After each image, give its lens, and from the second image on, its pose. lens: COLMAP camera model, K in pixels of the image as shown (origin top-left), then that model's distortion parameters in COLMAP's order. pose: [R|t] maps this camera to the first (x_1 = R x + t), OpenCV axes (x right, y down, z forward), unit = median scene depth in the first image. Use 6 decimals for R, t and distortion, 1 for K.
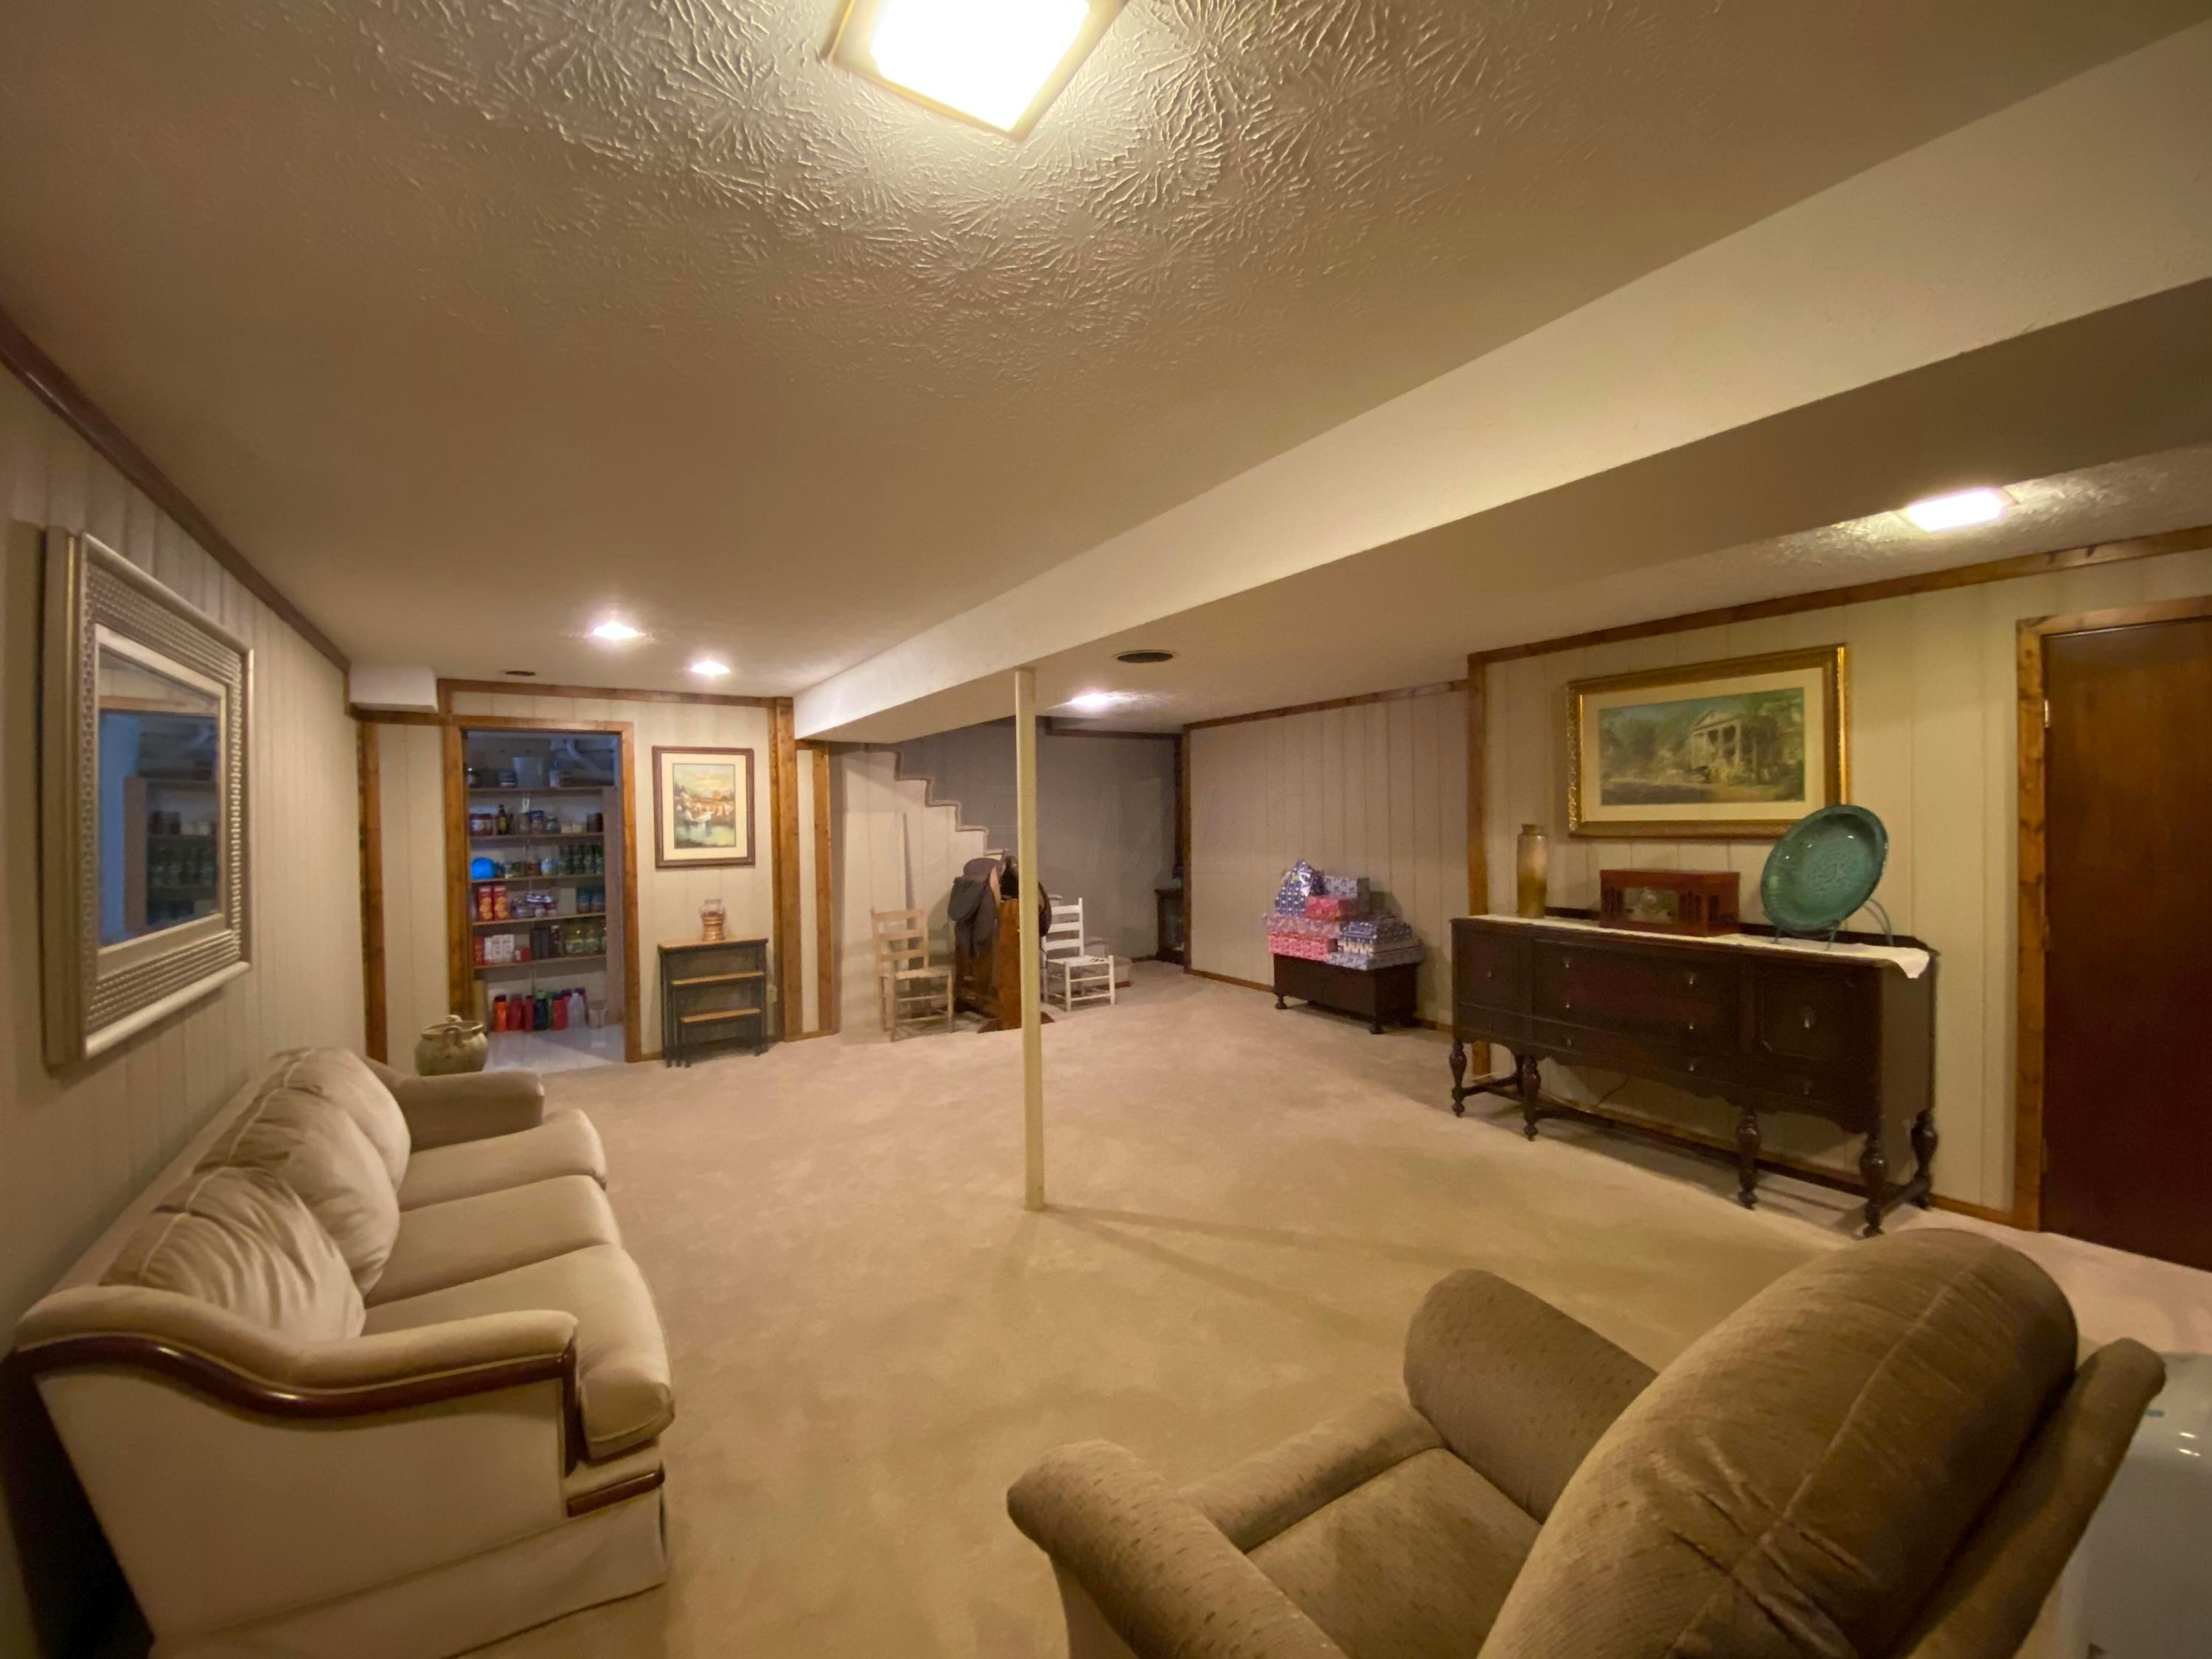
lens RADIAL K [[896.7, 0, 1096.6], [0, 896.7, 824.9], [0, 0, 1]] dist [0.037345, -0.025291]
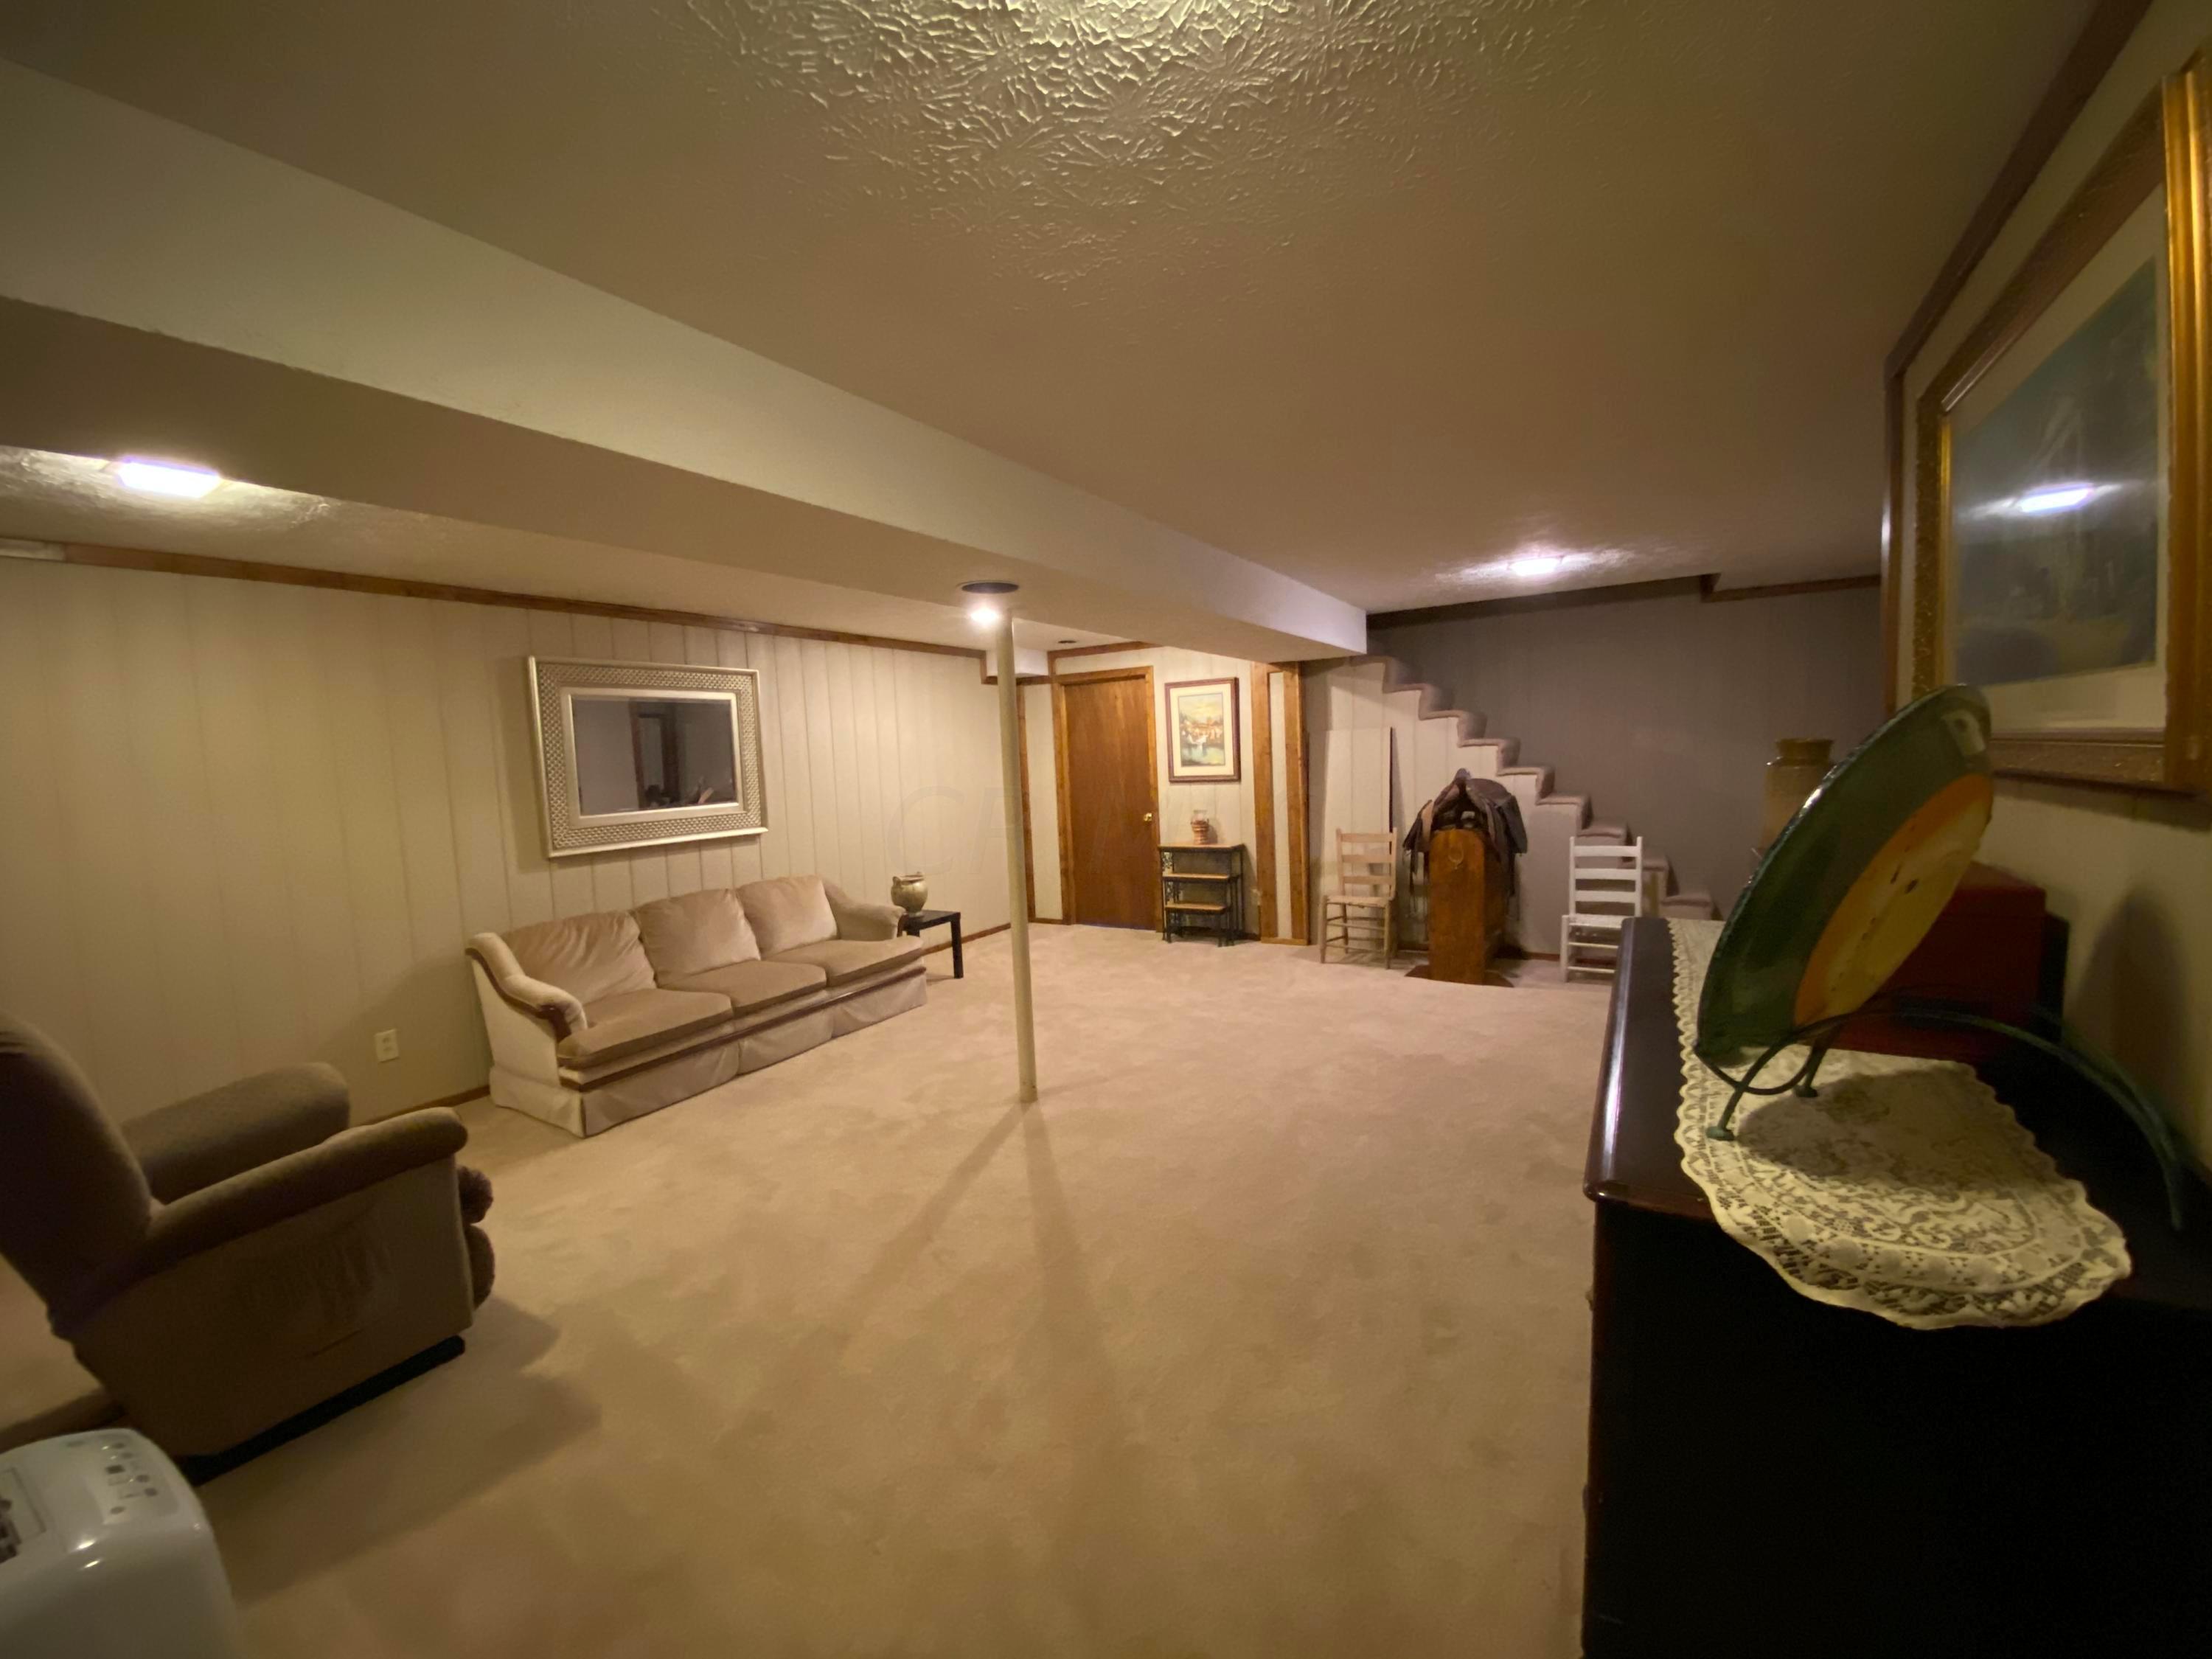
lens RADIAL K [[896.7, 0, 1096.6], [0, 896.7, 824.9], [0, 0, 1]] dist [0.037345, -0.025291]
pose [[0.415499, 0.067215, -0.907107, 0.572956], [0.028824, 0.995792, 0.086989, -0.004171], [0.909137, -0.062290, 0.411813, 0.381767]]
